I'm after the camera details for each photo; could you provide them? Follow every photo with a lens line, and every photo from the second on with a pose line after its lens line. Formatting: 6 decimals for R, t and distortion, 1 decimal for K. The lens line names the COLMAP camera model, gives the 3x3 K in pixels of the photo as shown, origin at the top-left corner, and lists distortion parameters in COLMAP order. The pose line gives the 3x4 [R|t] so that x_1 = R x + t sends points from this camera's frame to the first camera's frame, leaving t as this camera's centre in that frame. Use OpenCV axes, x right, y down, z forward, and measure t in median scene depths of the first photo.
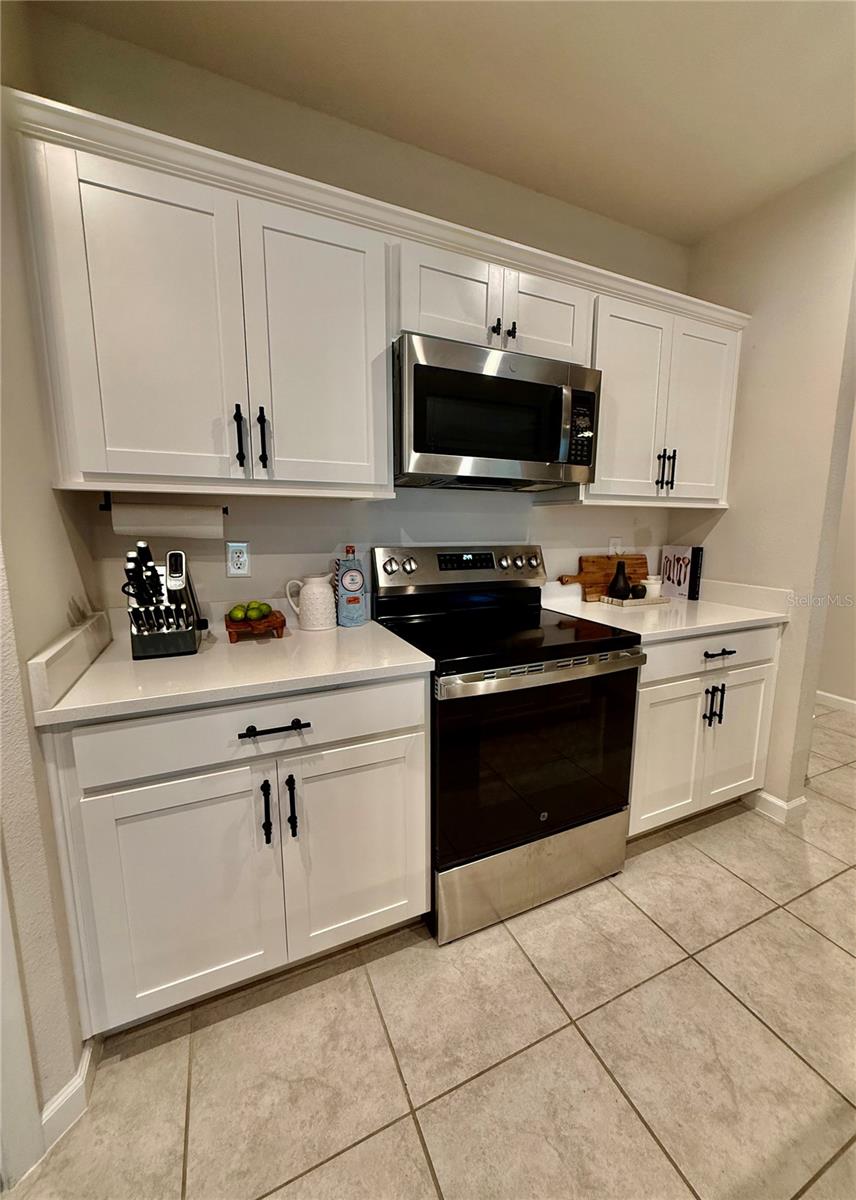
lens RADIAL K [[494.1, 0, 438.4], [0, 494.1, 602.6], [0, 0, 1]] dist [0.000090, 0.000708]
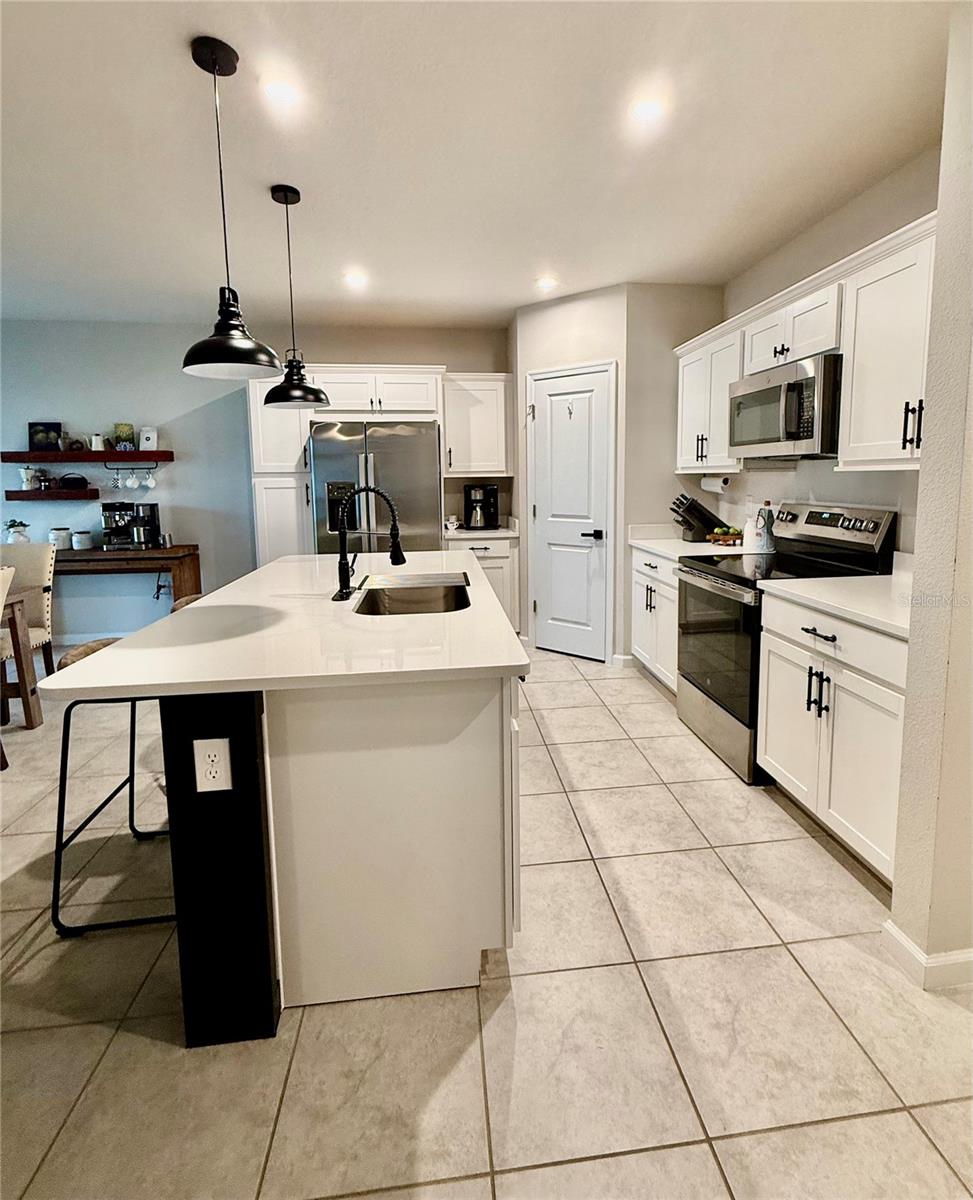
lens RADIAL K [[537.8, 0, 492.9], [0, 537.8, 593.6], [0, 0, 1]] dist [0.013875, 0.000197]
pose [[-0.343667, 0.196381, -0.918329, 1.728271], [-0.142078, 0.955761, 0.257555, -0.145416], [0.928282, 0.218988, -0.300562, 0.740199]]
